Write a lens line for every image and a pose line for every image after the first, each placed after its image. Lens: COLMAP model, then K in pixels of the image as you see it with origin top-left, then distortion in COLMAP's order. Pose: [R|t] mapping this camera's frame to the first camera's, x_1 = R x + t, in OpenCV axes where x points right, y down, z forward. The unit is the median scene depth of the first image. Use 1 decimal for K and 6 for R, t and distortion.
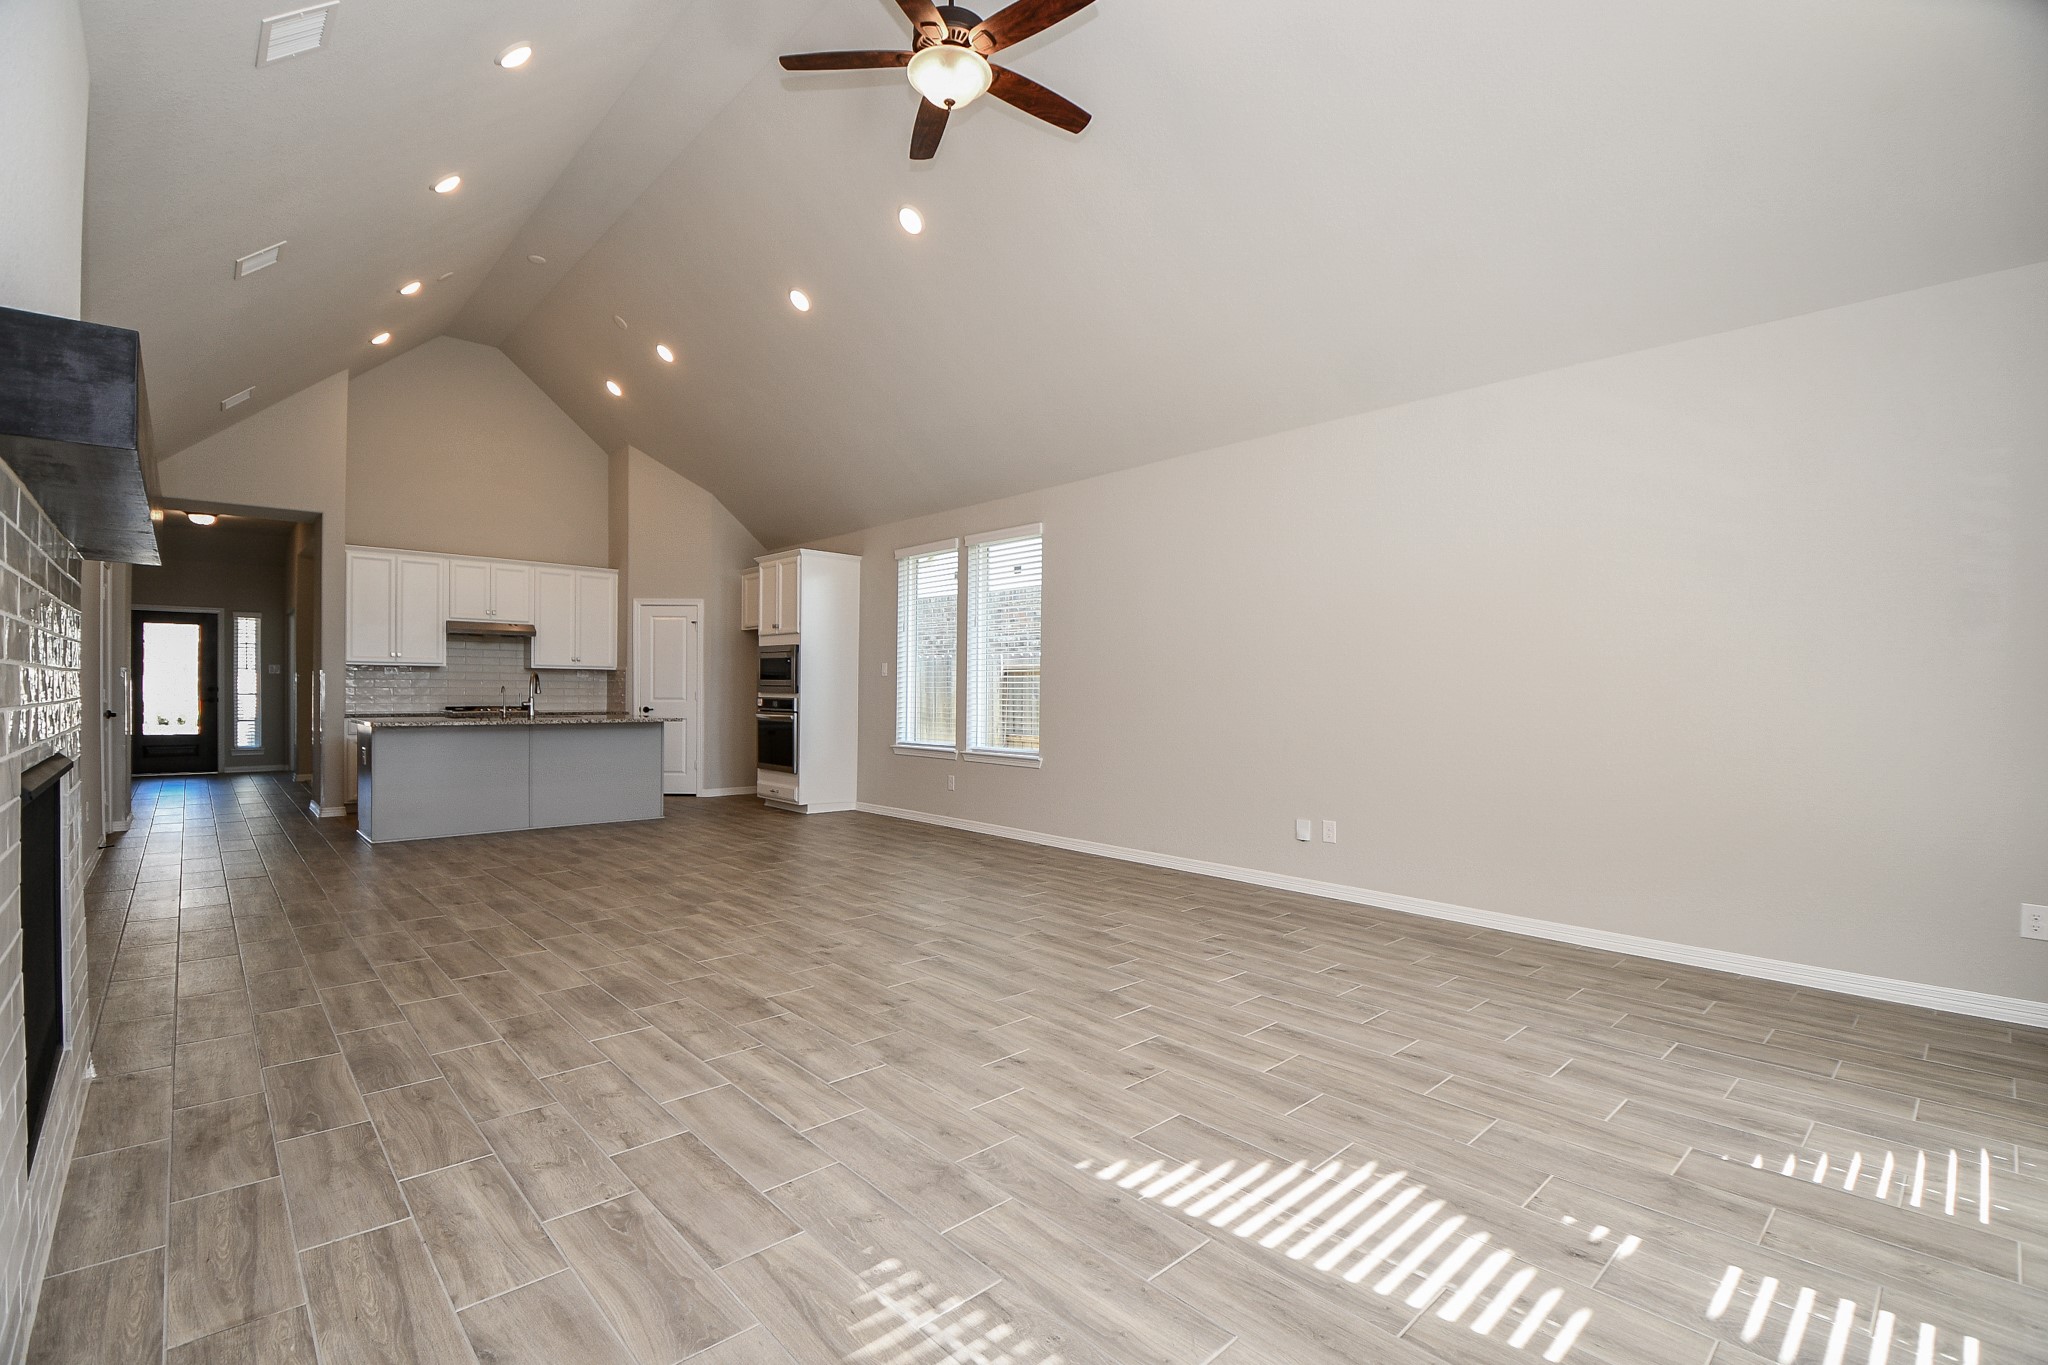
lens RADIAL K [[911.1, 0, 1037.6], [0, 911.1, 695.0], [0, 0, 1]] dist [-0.001989, -0.014515]
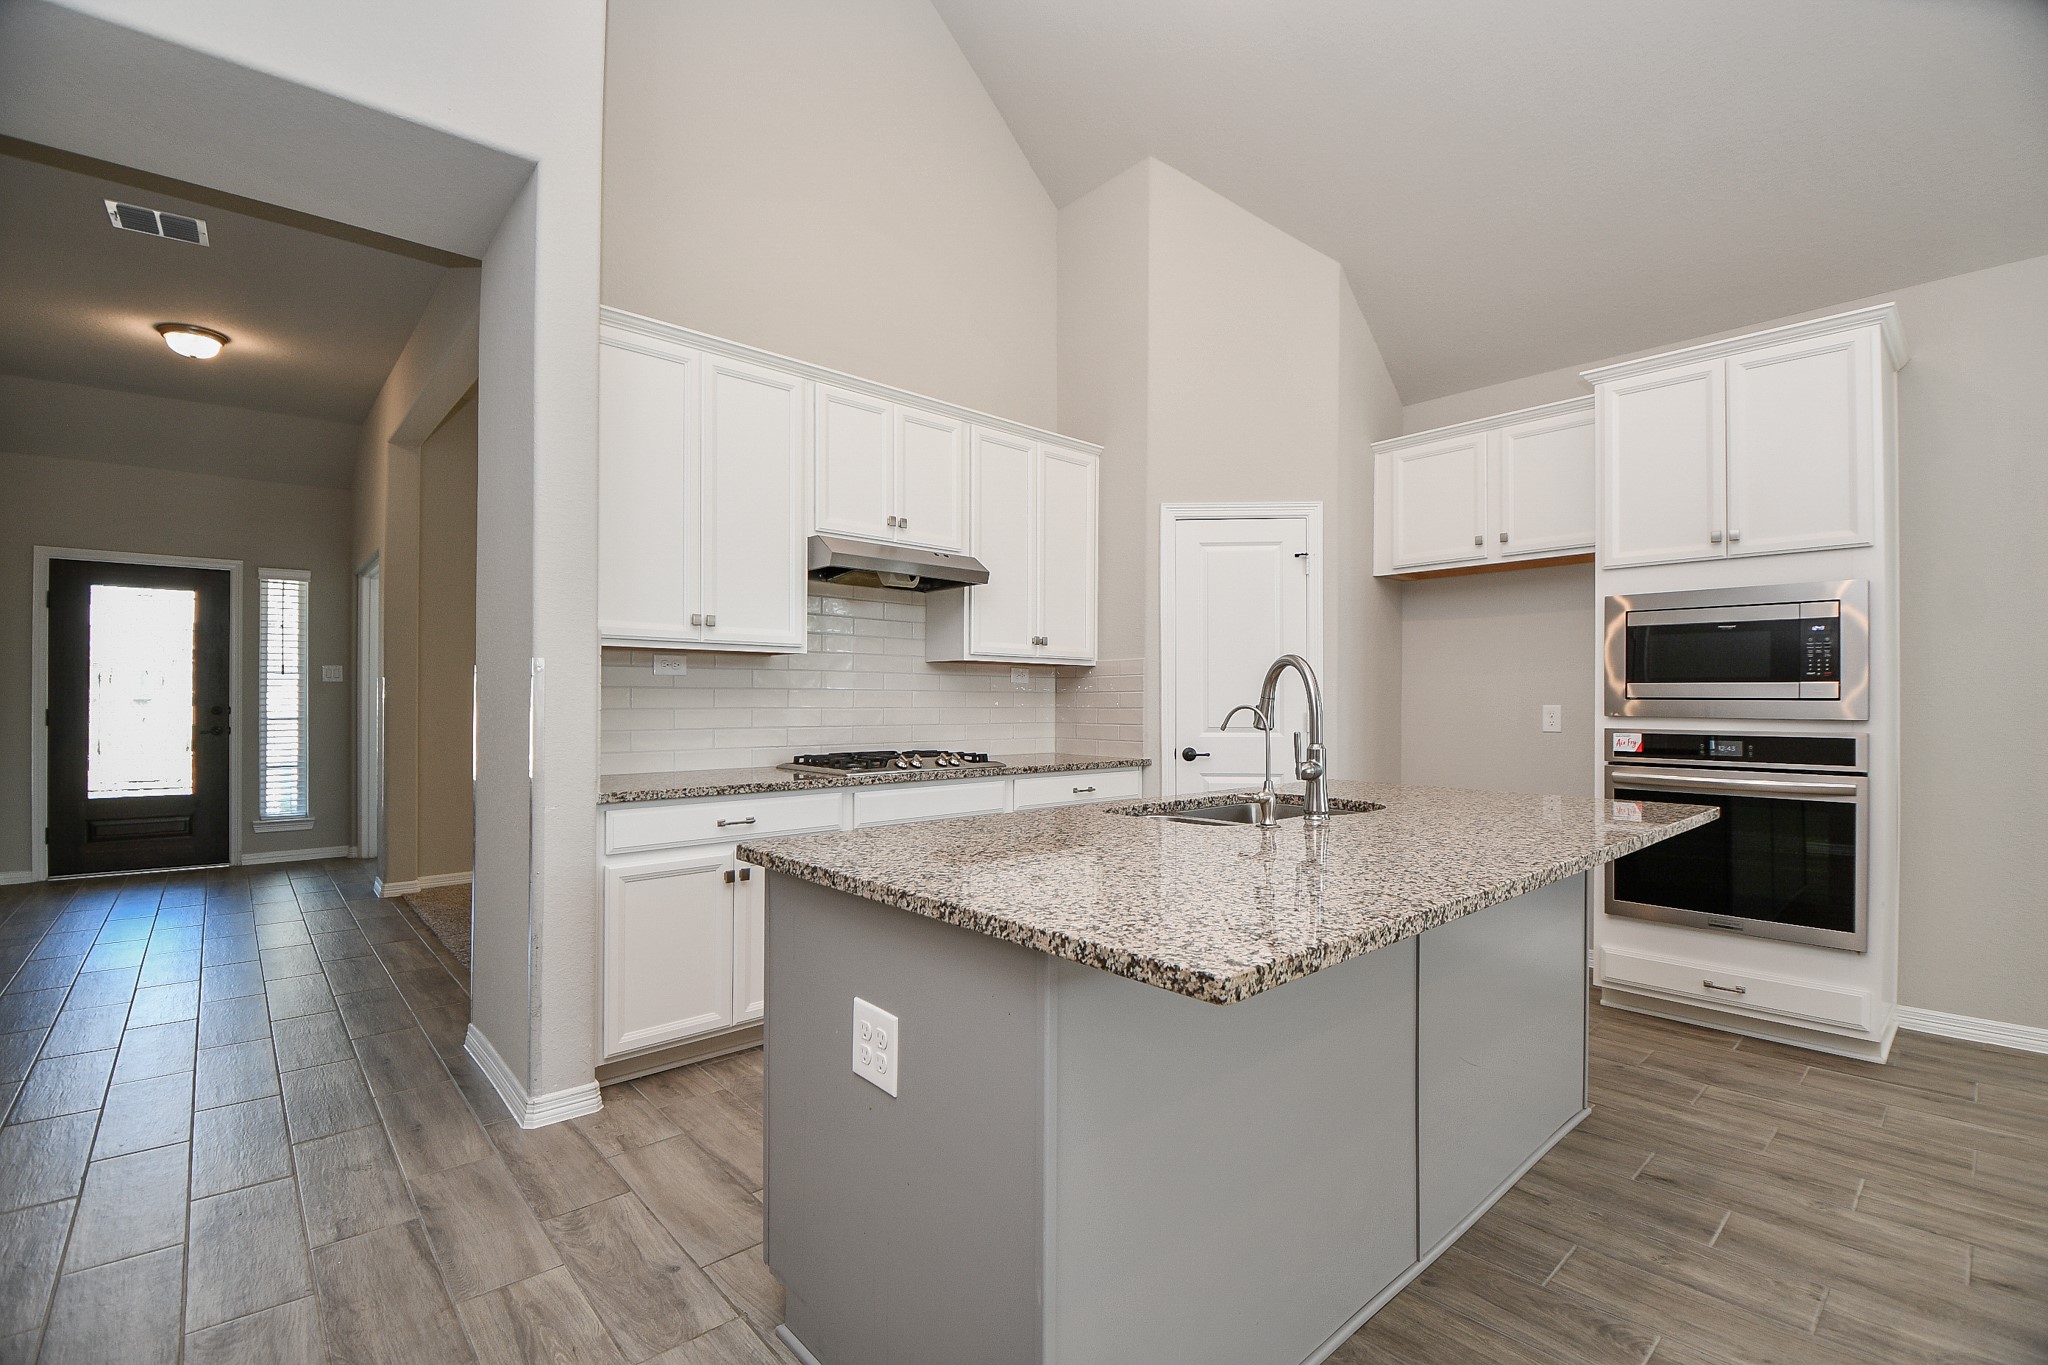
lens RADIAL K [[902.3, 0, 1022.3], [0, 902.3, 691.1], [0, 0, 1]] dist [0.000902, -0.014537]
pose [[0.999746, -0.006628, -0.021553, -0.946703], [0.006296, 0.999861, -0.015425, -0.015637], [0.021653, 0.015285, 0.999649, 1.058771]]
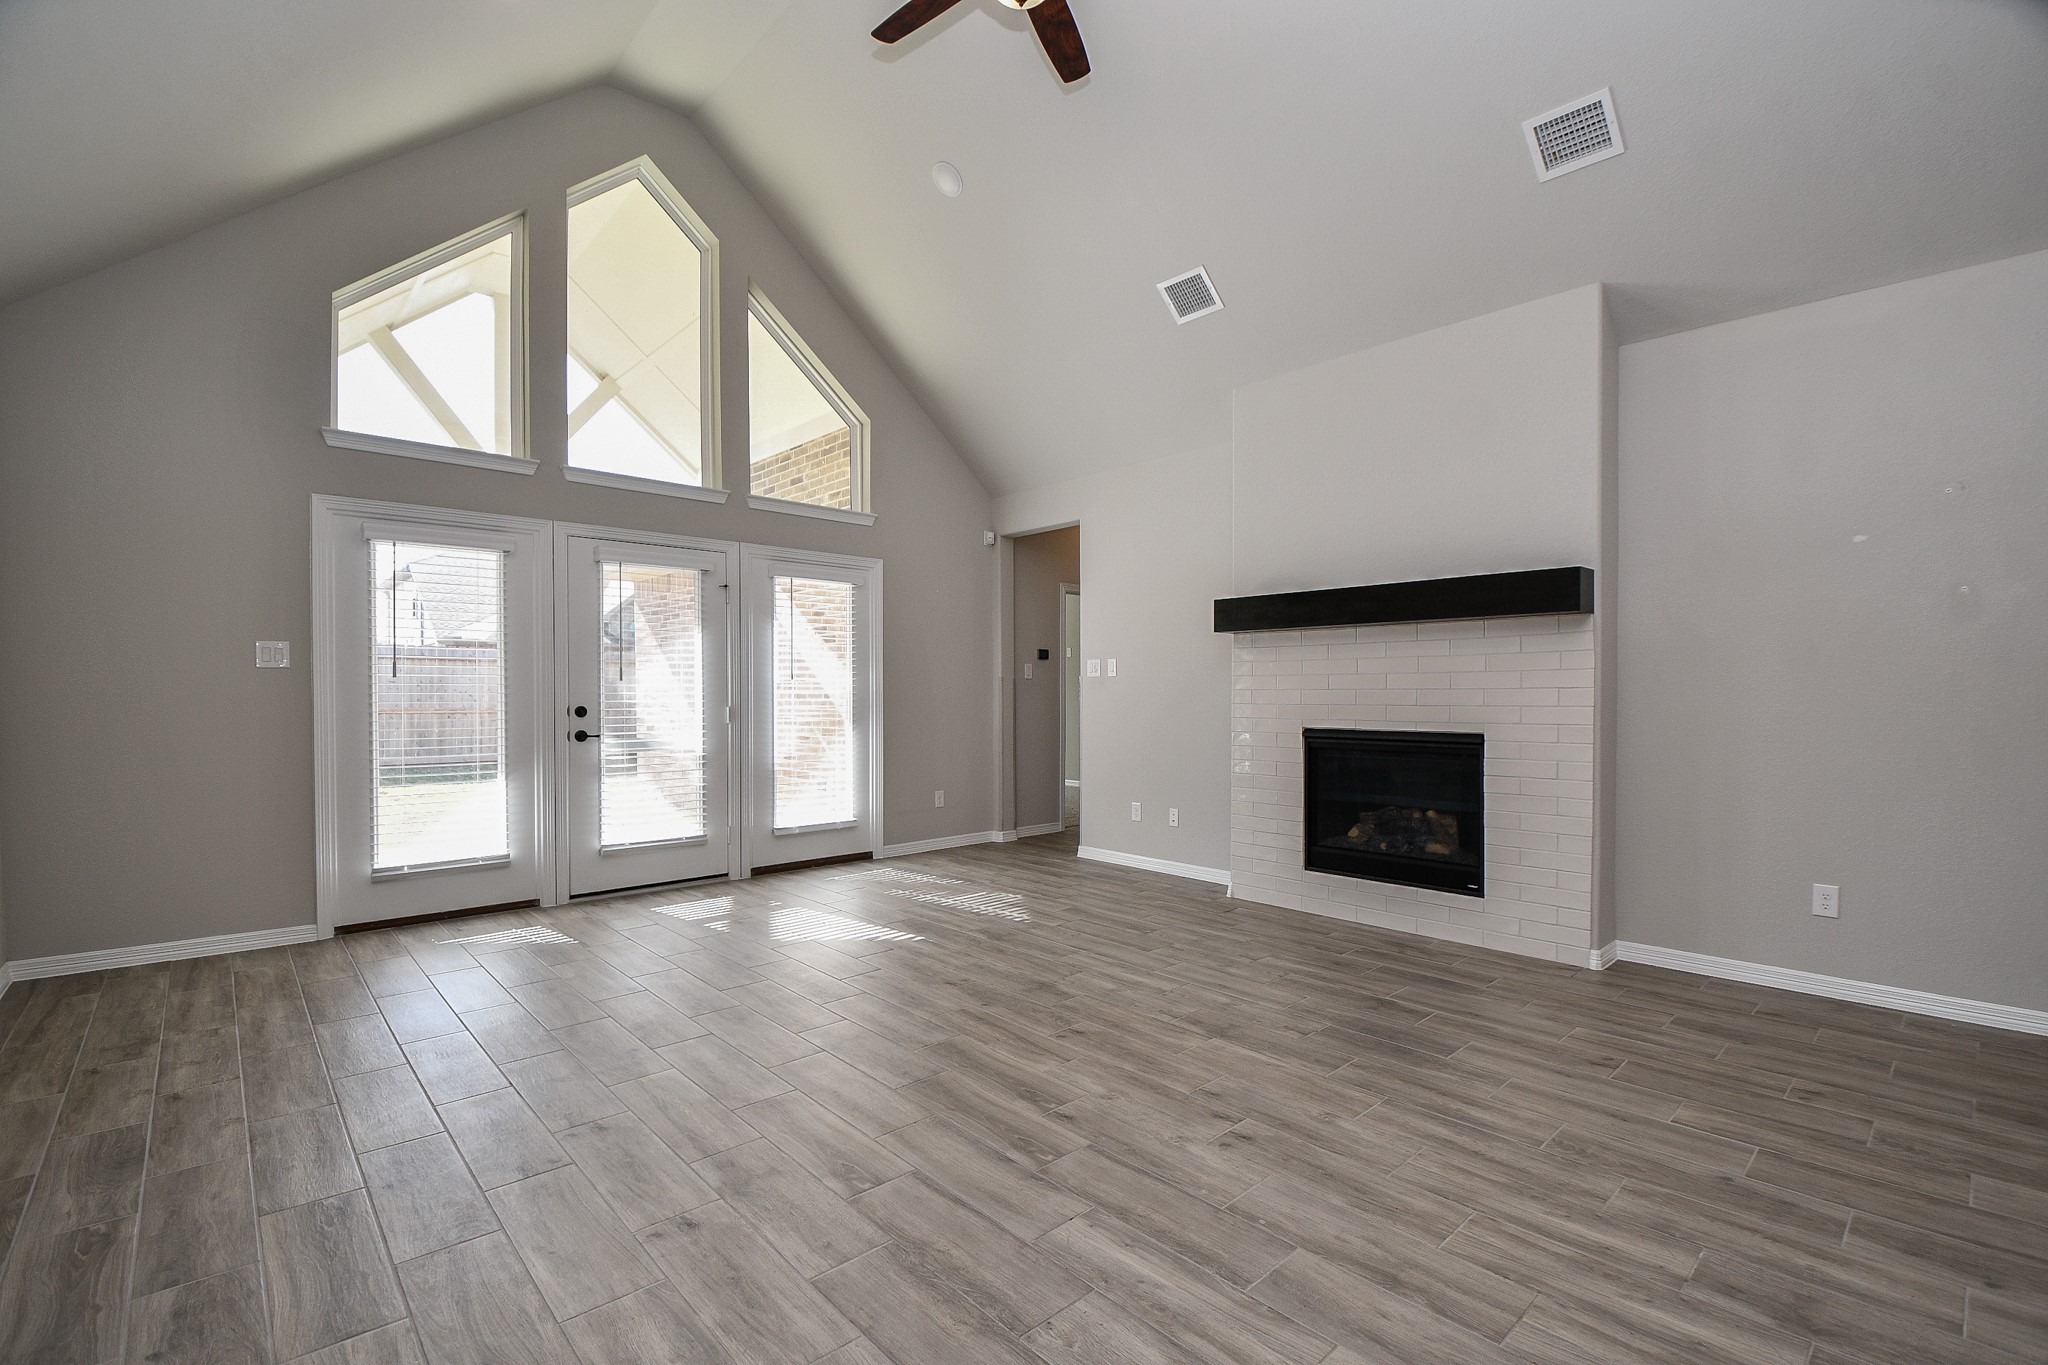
lens RADIAL K [[901.4, 0, 1035.0], [0, 901.4, 696.3], [0, 0, 1]] dist [0.002900, -0.016427]
pose [[-0.999943, -0.008667, 0.006205, -0.079692], [-0.008612, 0.999924, 0.008816, -0.010134], [-0.006281, 0.008762, -0.999942, 1.240428]]
